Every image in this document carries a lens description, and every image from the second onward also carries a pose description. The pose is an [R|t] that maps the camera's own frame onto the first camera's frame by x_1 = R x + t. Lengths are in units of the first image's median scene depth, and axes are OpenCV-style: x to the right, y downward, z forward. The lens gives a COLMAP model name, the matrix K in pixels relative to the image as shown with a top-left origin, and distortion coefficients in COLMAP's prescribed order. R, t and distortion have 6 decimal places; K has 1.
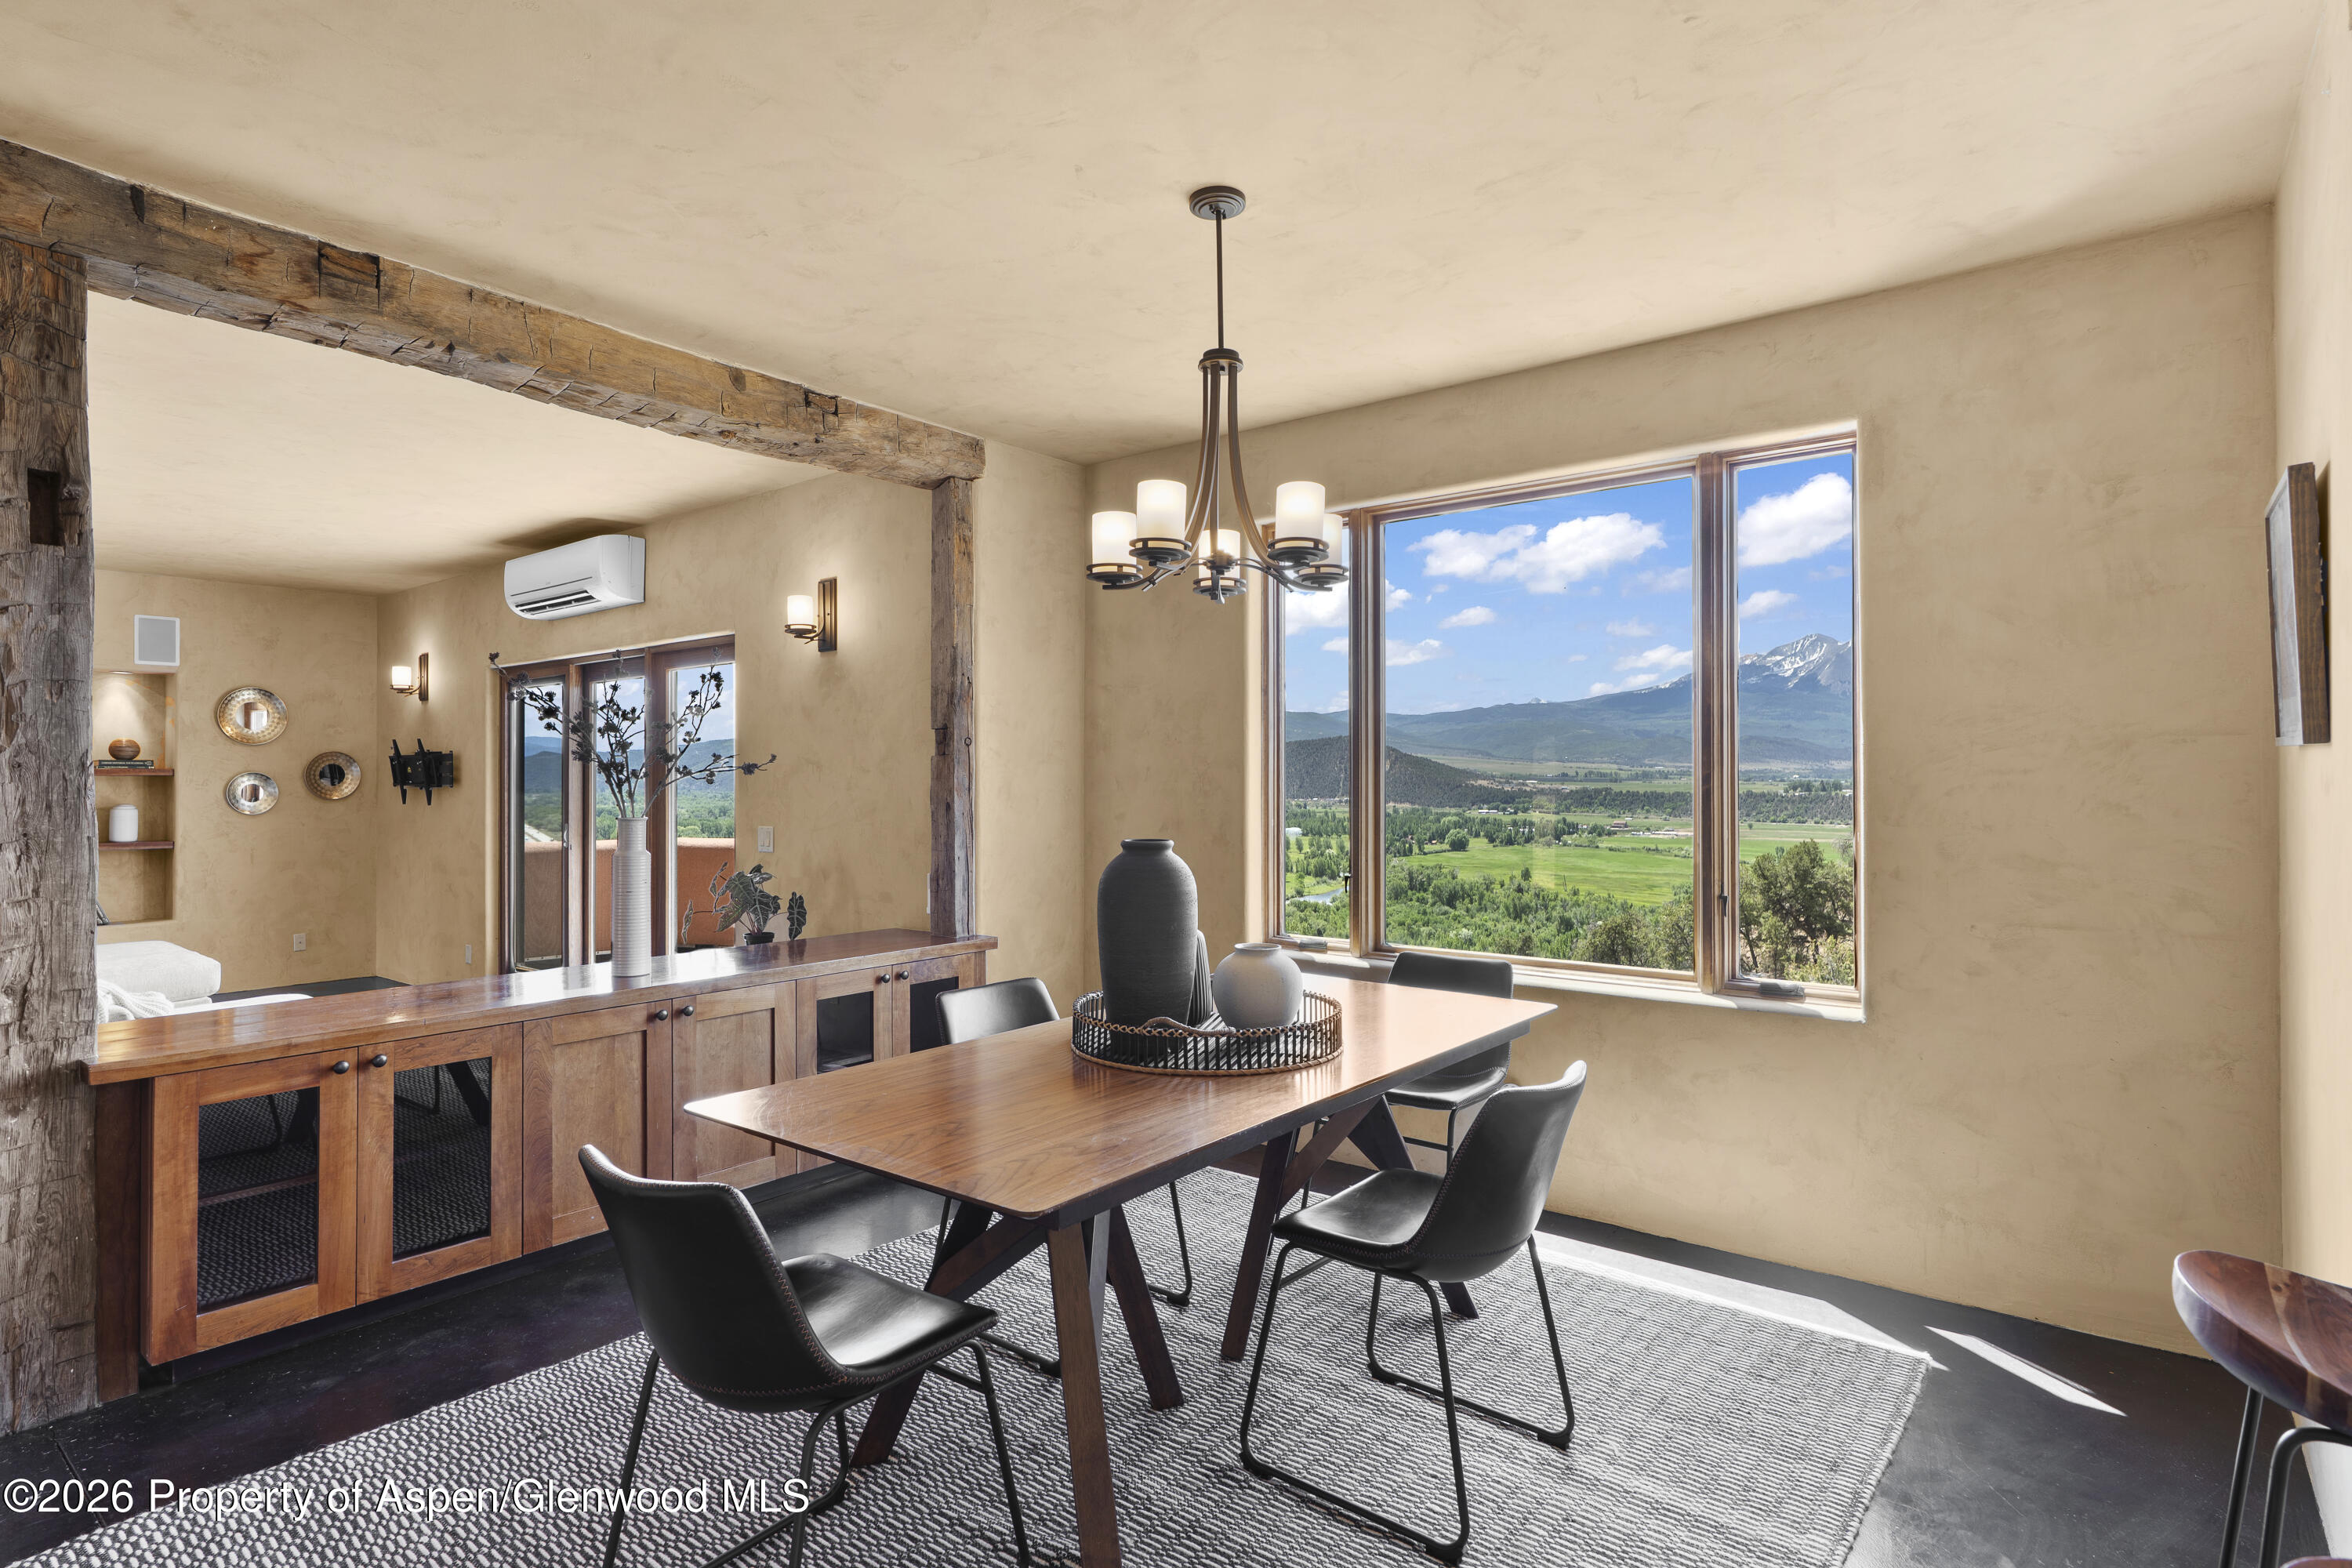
lens RADIAL K [[1196.3, 0, 1164.8], [0, 1196.3, 771.5], [0, 0, 1]] dist [-0.003250, -0.000273]
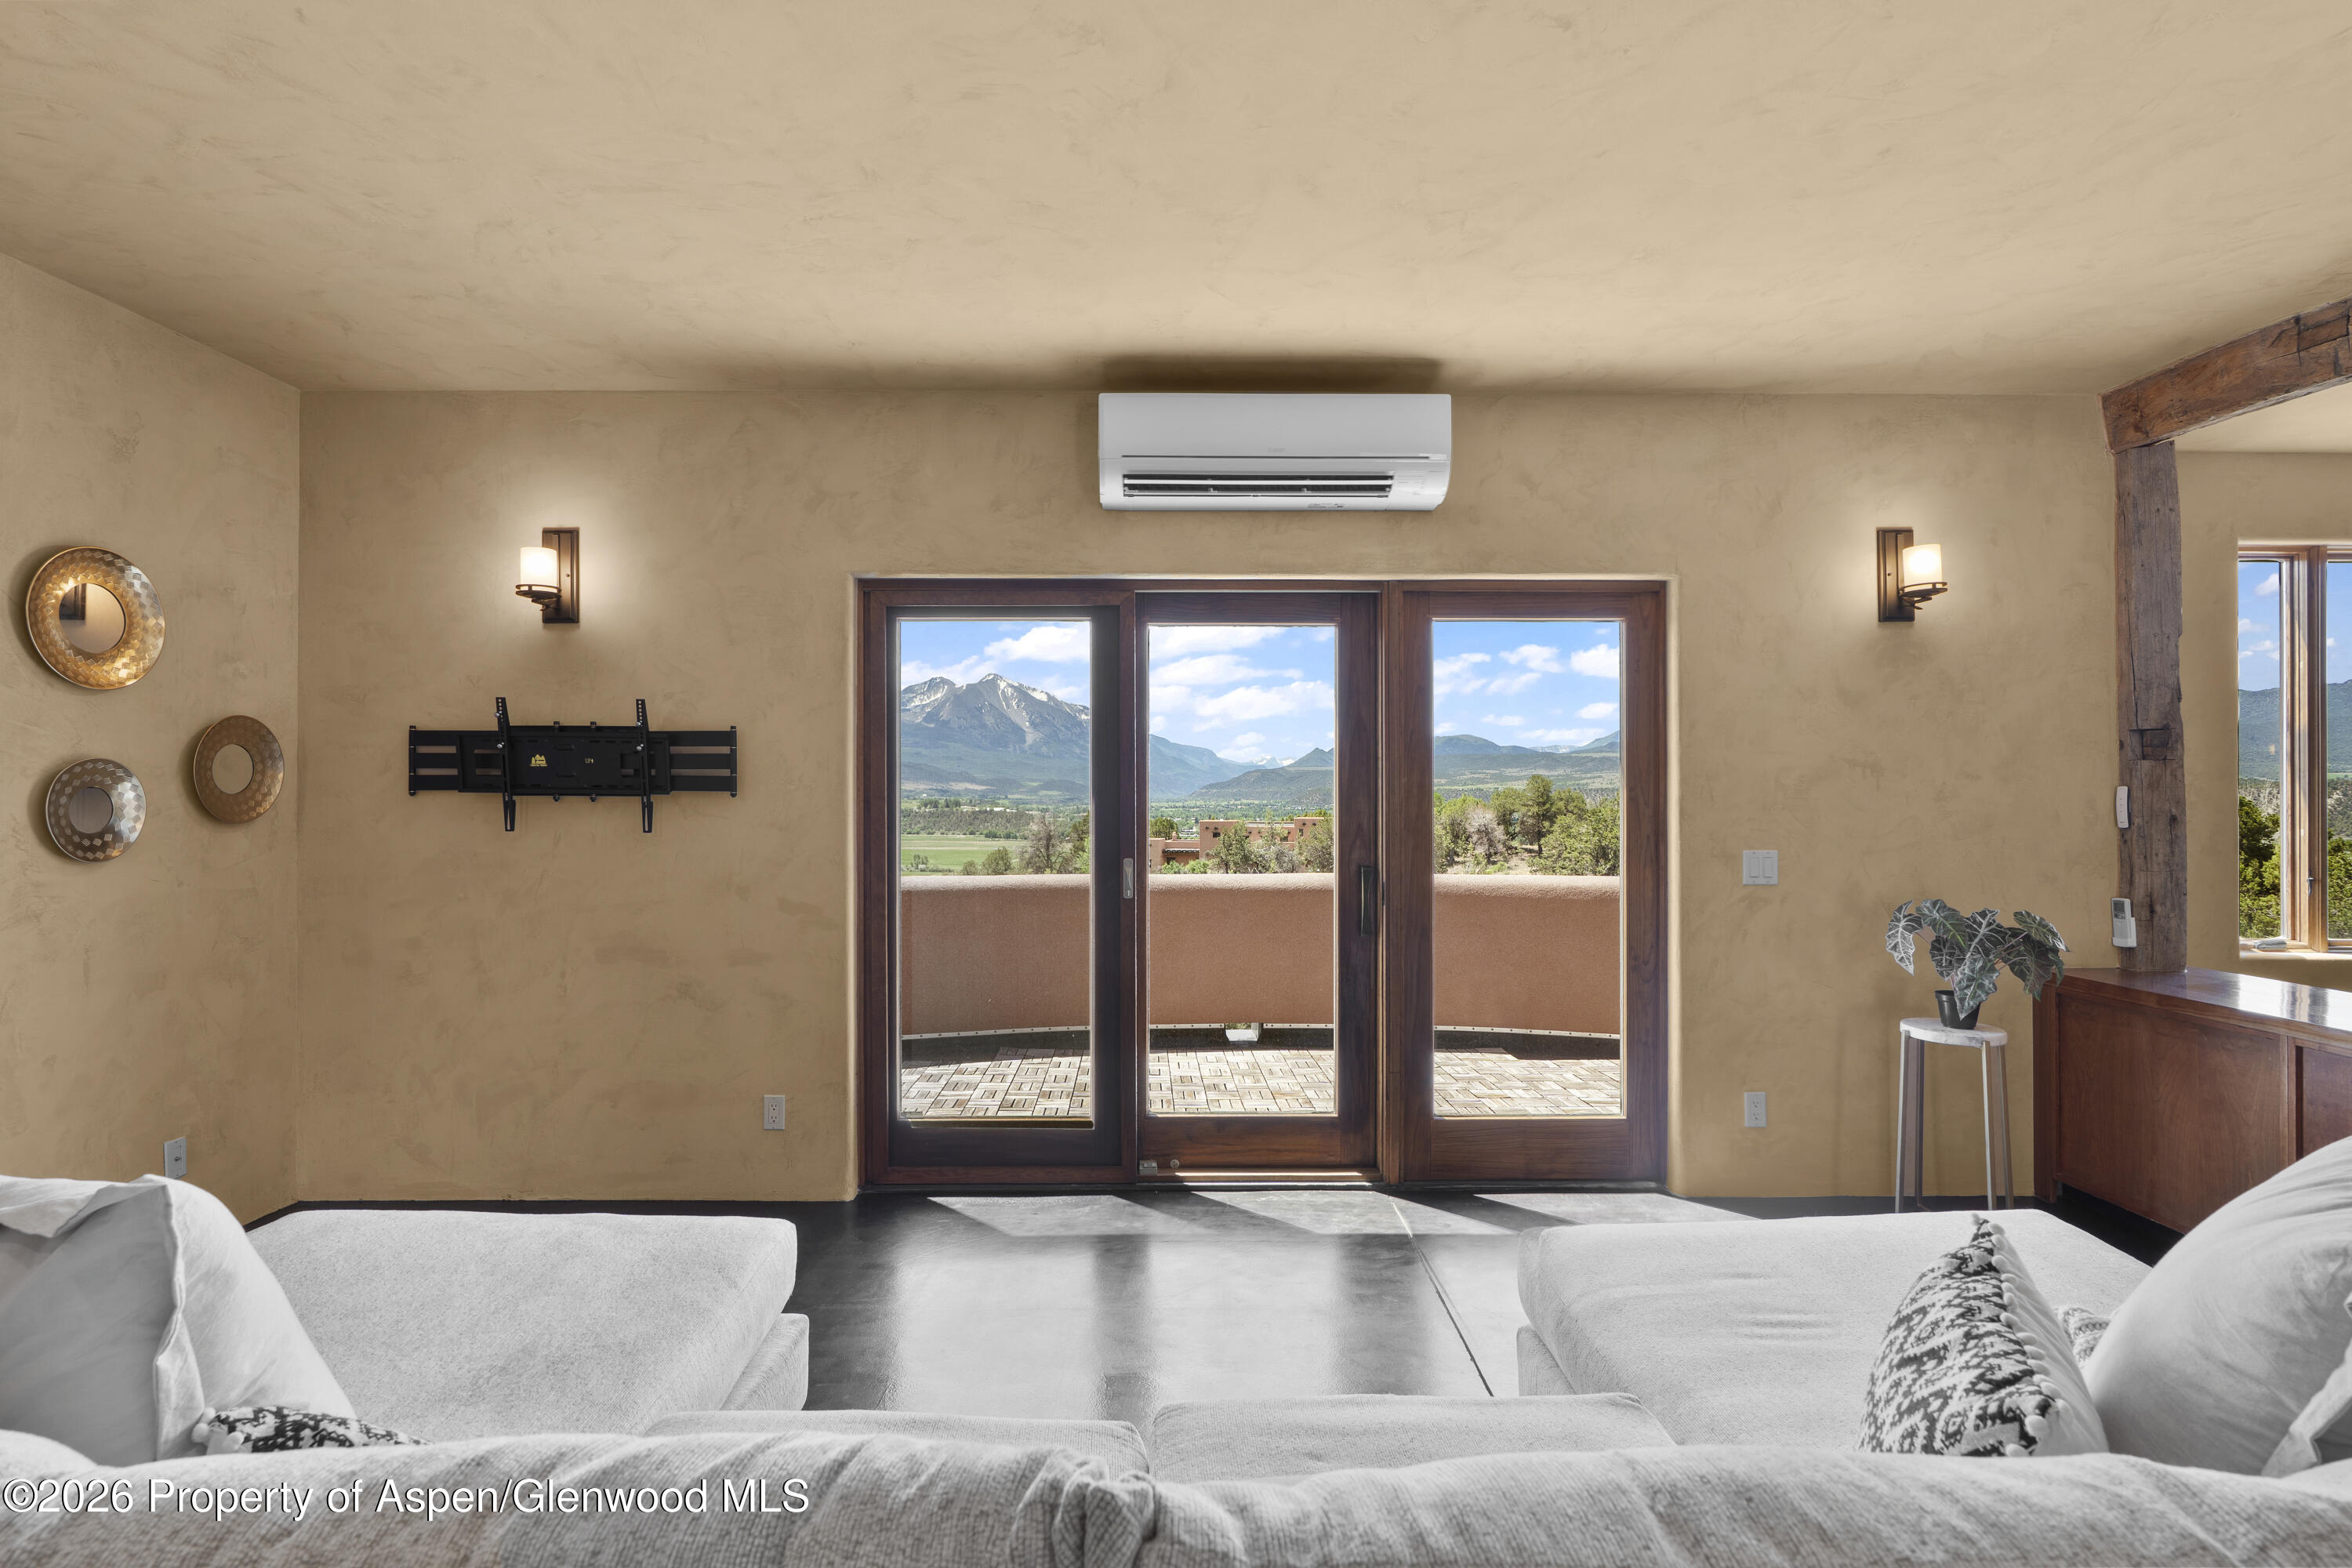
lens RADIAL K [[1108.7, 0, 1173.4], [0, 1108.7, 796.1], [0, 0, 1]] dist [-0.005141, -0.000514]
pose [[0.777099, 0.005089, 0.629357, -1.366150], [-0.008451, 0.999962, 0.002349, 0.018404], [-0.629321, -0.007144, 0.777113, 0.919428]]
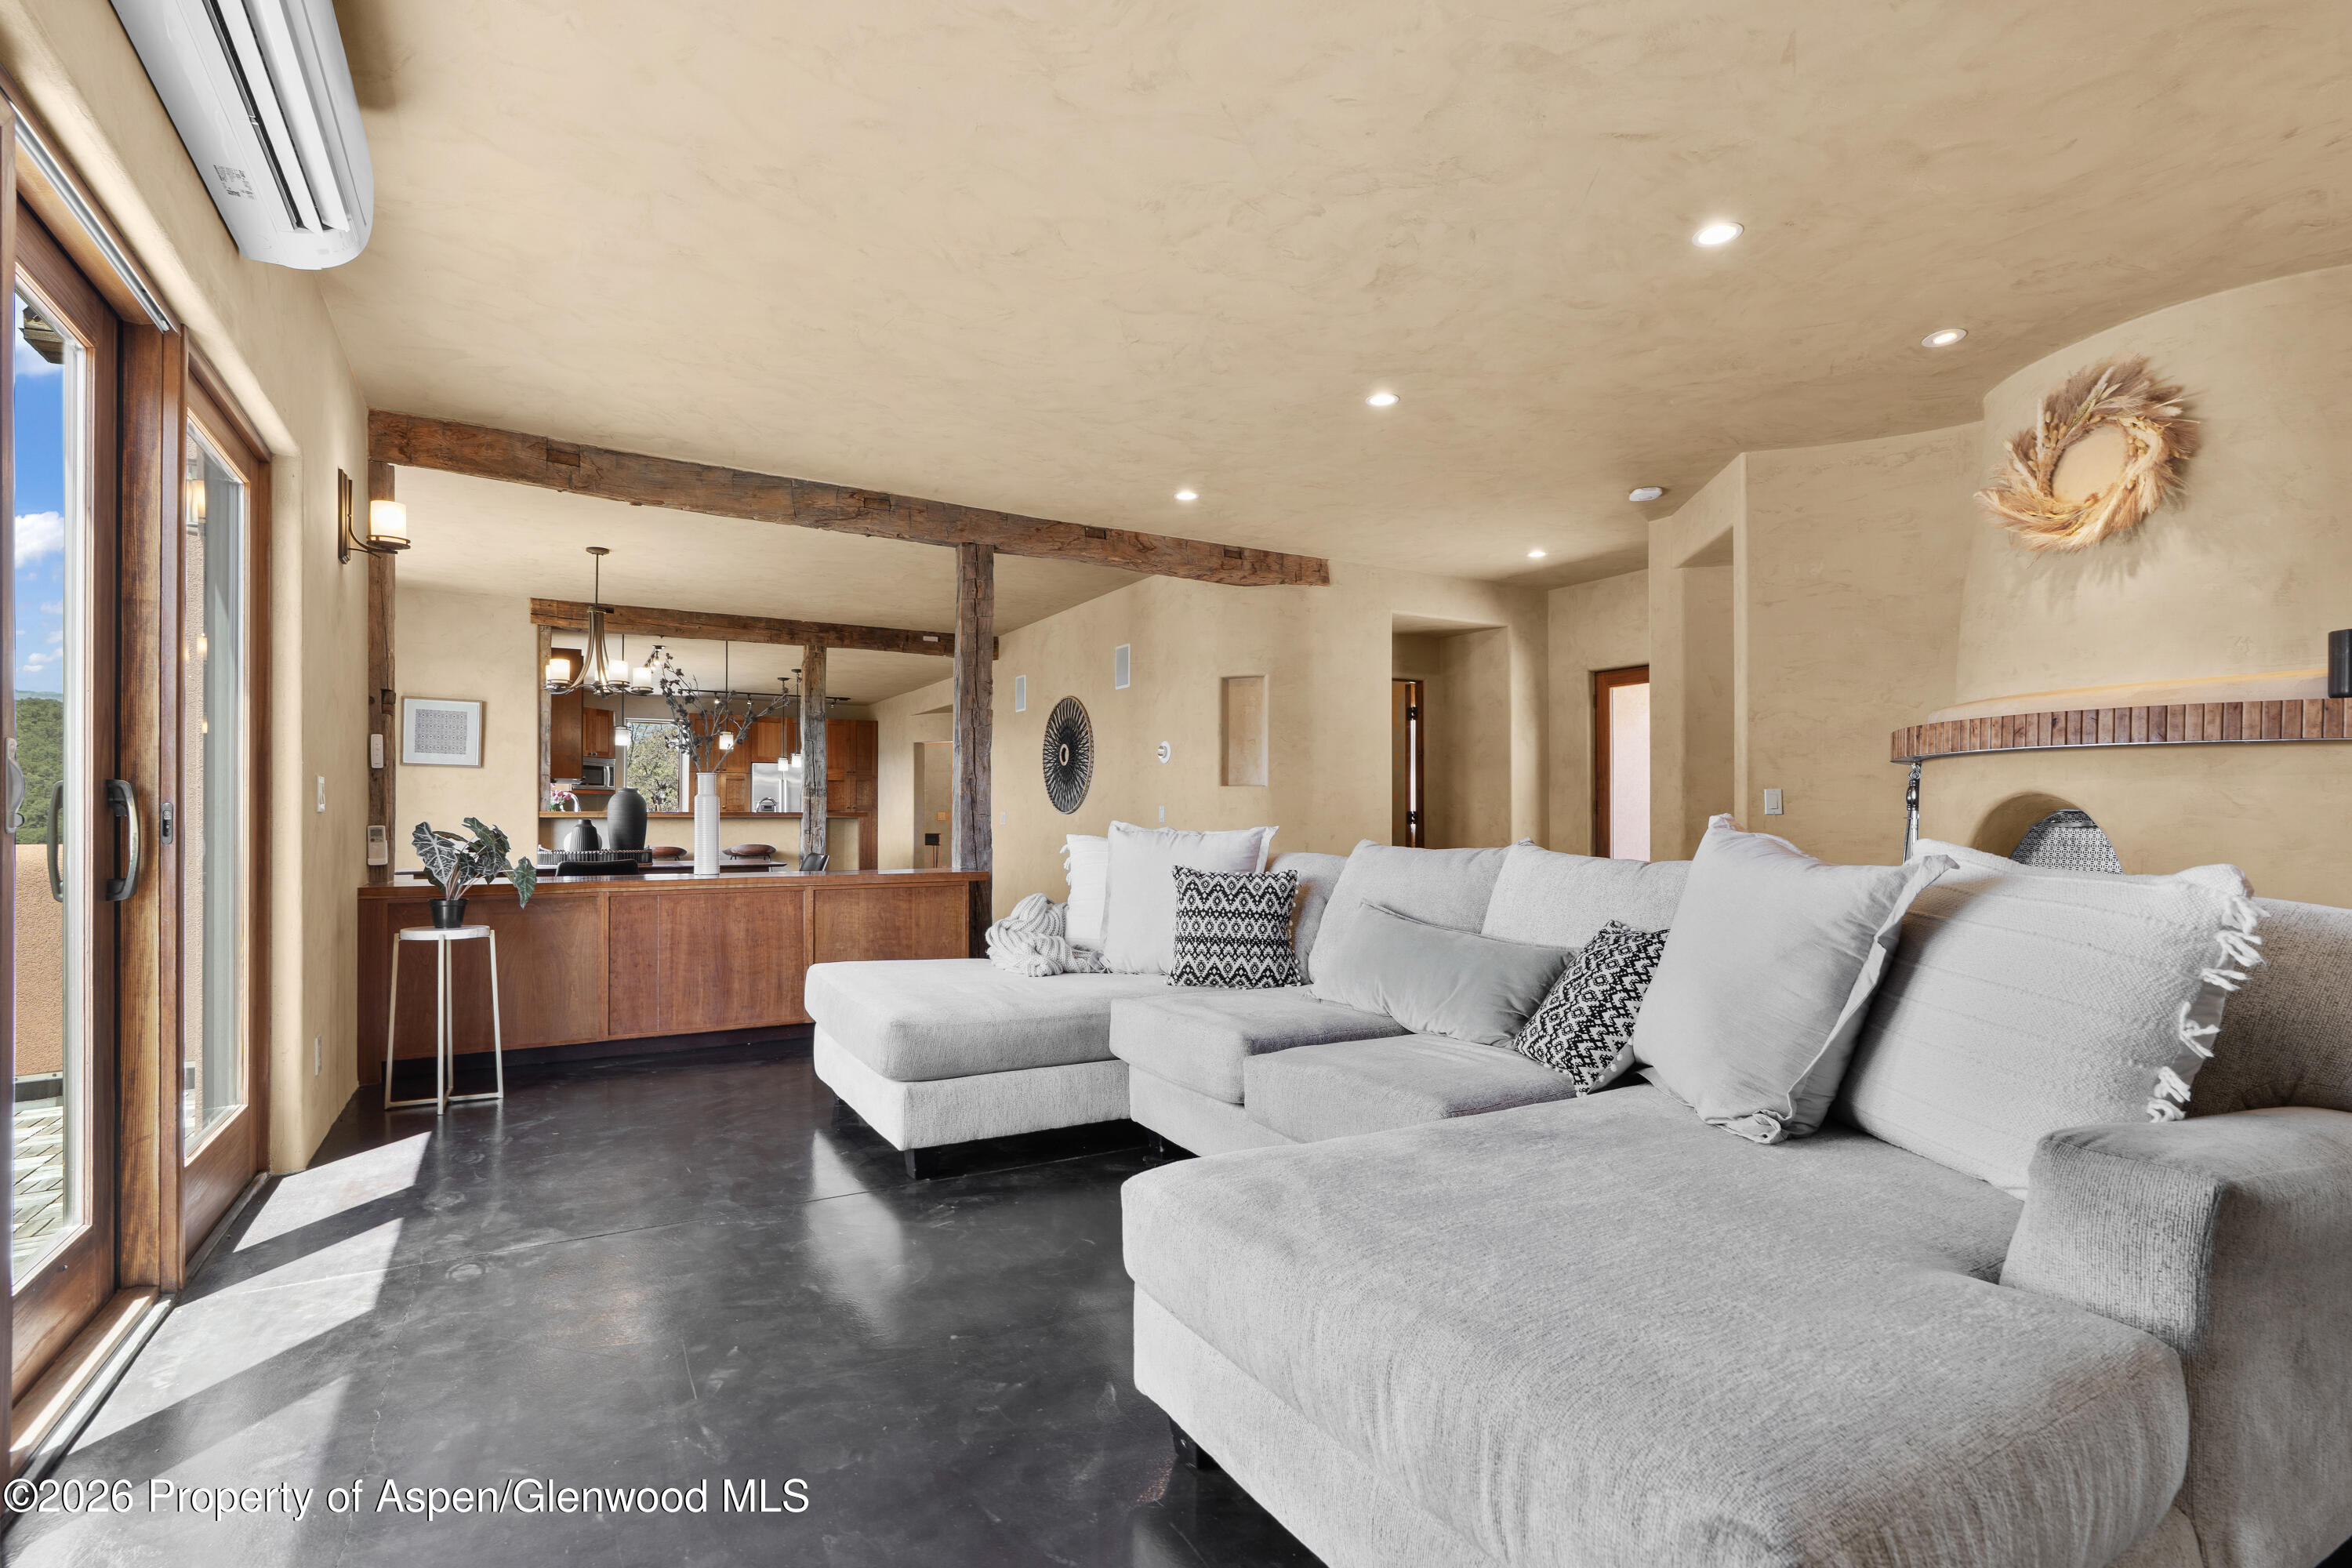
lens RADIAL K [[1108.7, 0, 1173.4], [0, 1108.7, 796.1], [0, 0, 1]] dist [-0.005141, -0.000514]
pose [[-0.933750, 0.013391, 0.357675, -1.332777], [0.001204, 0.999412, -0.034273, 0.105325], [-0.357923, -0.031571, -0.933217, 1.858006]]
